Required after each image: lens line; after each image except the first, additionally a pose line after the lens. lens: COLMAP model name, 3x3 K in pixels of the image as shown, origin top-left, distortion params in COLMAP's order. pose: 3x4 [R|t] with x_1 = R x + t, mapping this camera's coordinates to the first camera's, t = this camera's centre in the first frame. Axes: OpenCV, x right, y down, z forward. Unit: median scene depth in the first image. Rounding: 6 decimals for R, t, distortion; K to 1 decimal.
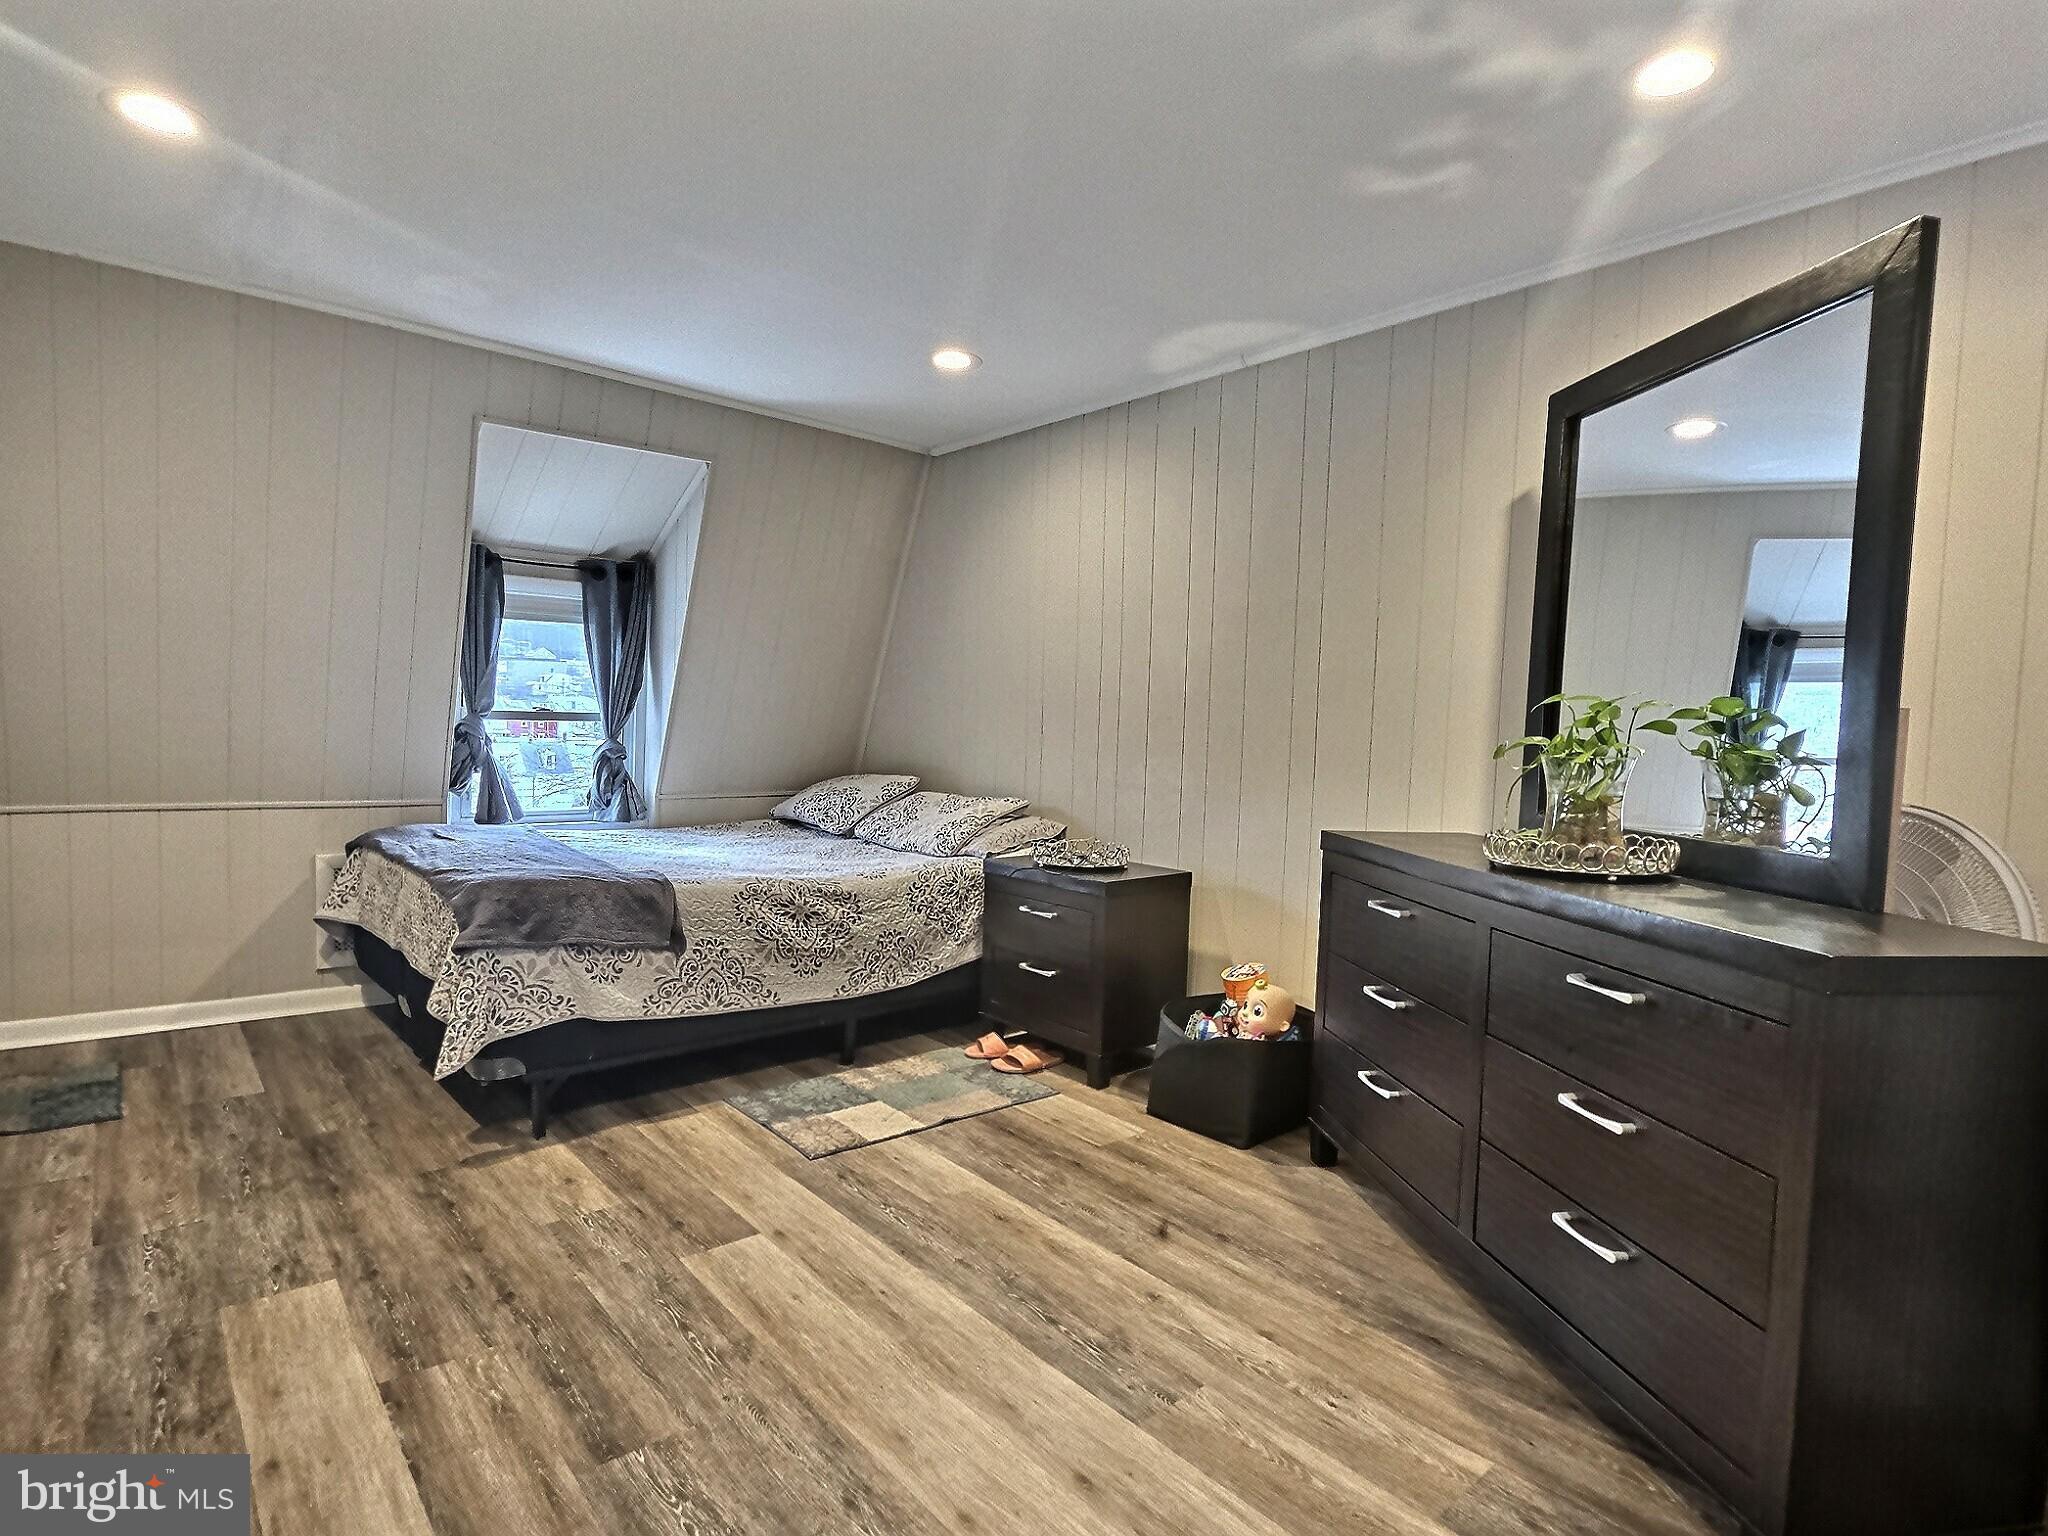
lens RADIAL K [[1068.6, 0, 1009.8], [0, 1068.6, 773.9], [0, 0, 1]] dist [-0.000443, -0.007426]
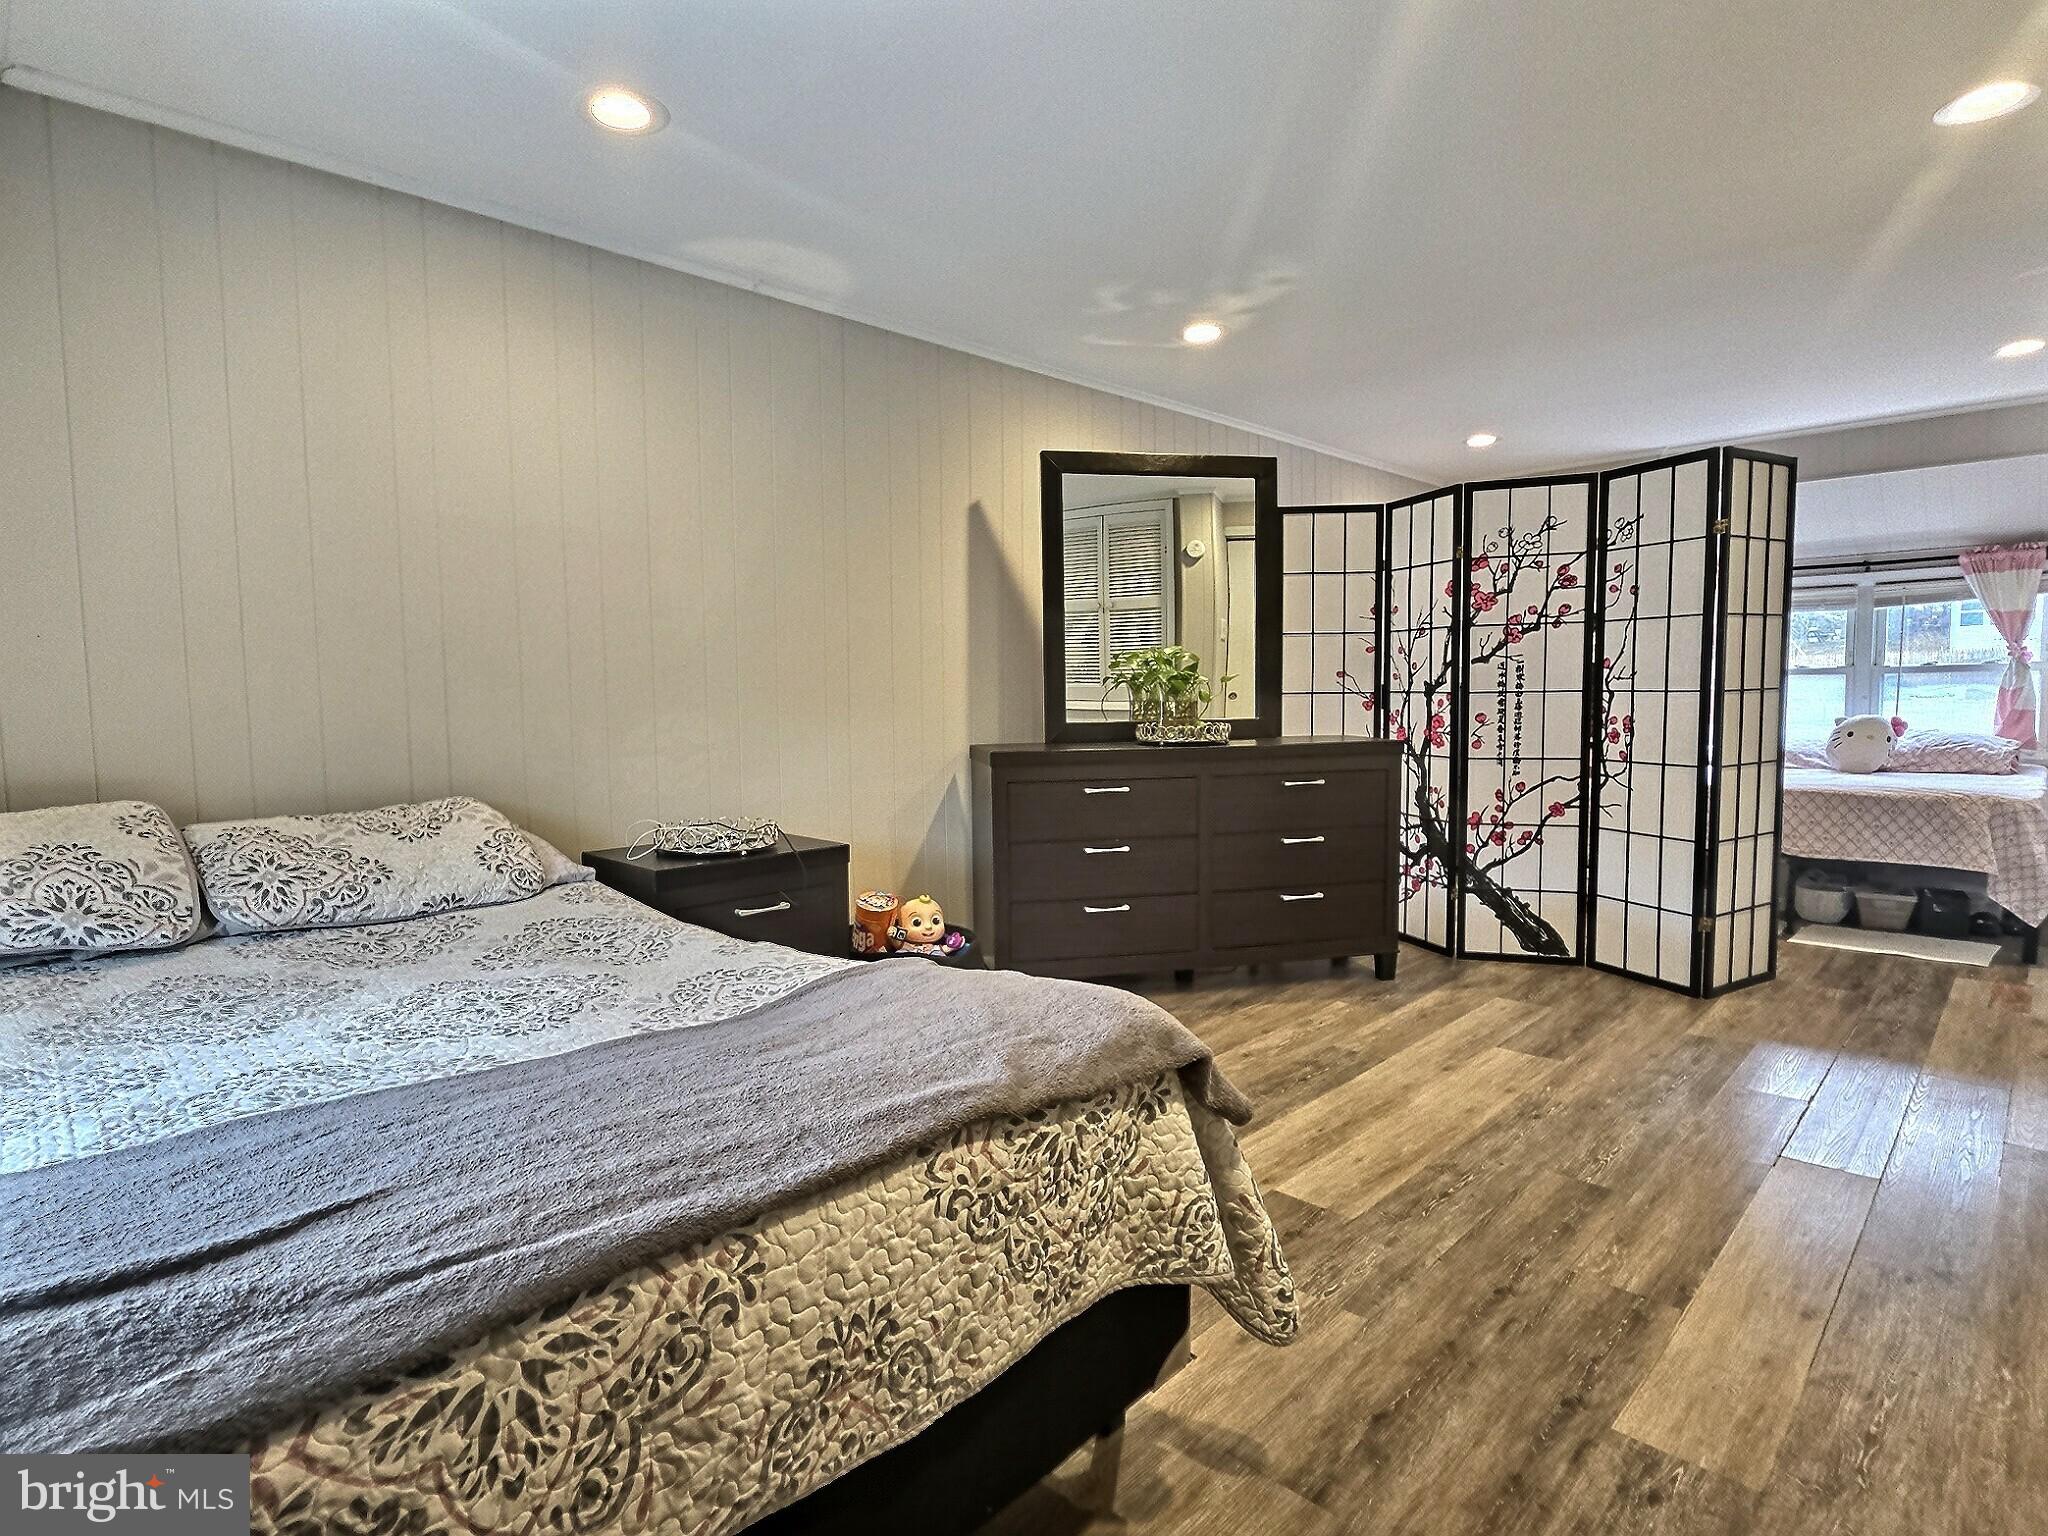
lens RADIAL K [[1068.6, 0, 1009.8], [0, 1068.6, 773.9], [0, 0, 1]] dist [-0.000443, -0.007426]
pose [[-0.086877, -0.115498, 0.989501, -1.296724], [0.061411, 0.990747, 0.121036, -0.099434], [-0.994324, 0.071282, -0.078980, 1.460918]]
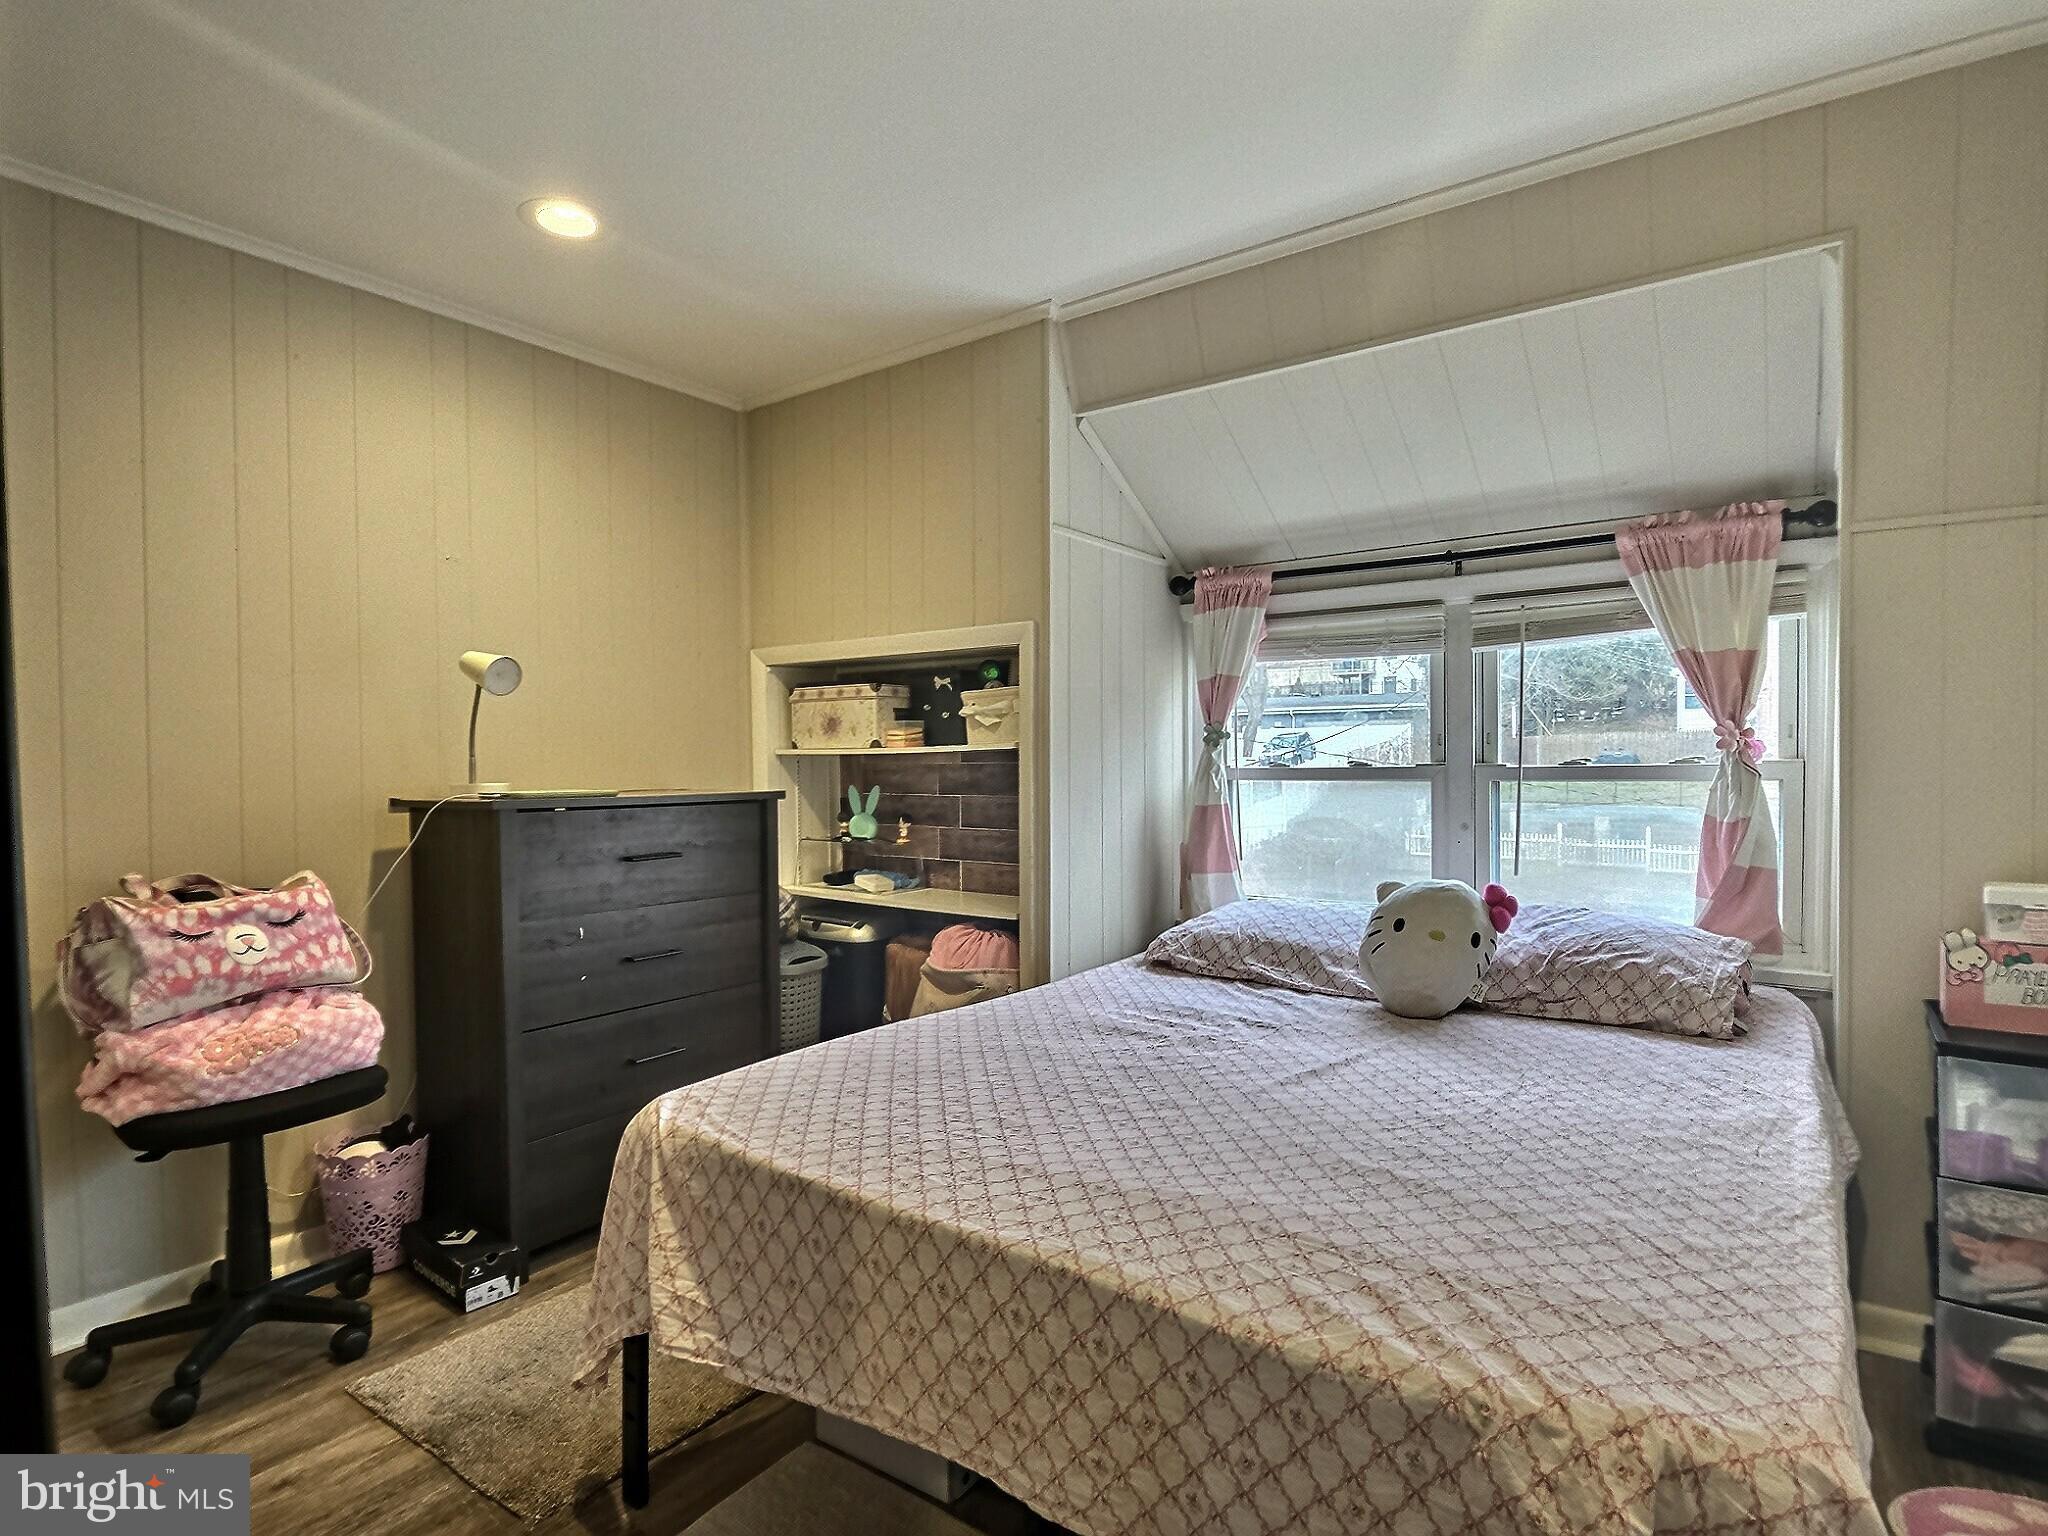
lens RADIAL K [[1068.6, 0, 1009.8], [0, 1068.6, 773.9], [0, 0, 1]] dist [-0.000443, -0.007426]
pose [[-0.244150, -0.053239, 0.968275, -0.508274], [0.043554, 0.996882, 0.065794, -0.047816], [-0.968759, 0.058236, -0.241070, 0.578617]]
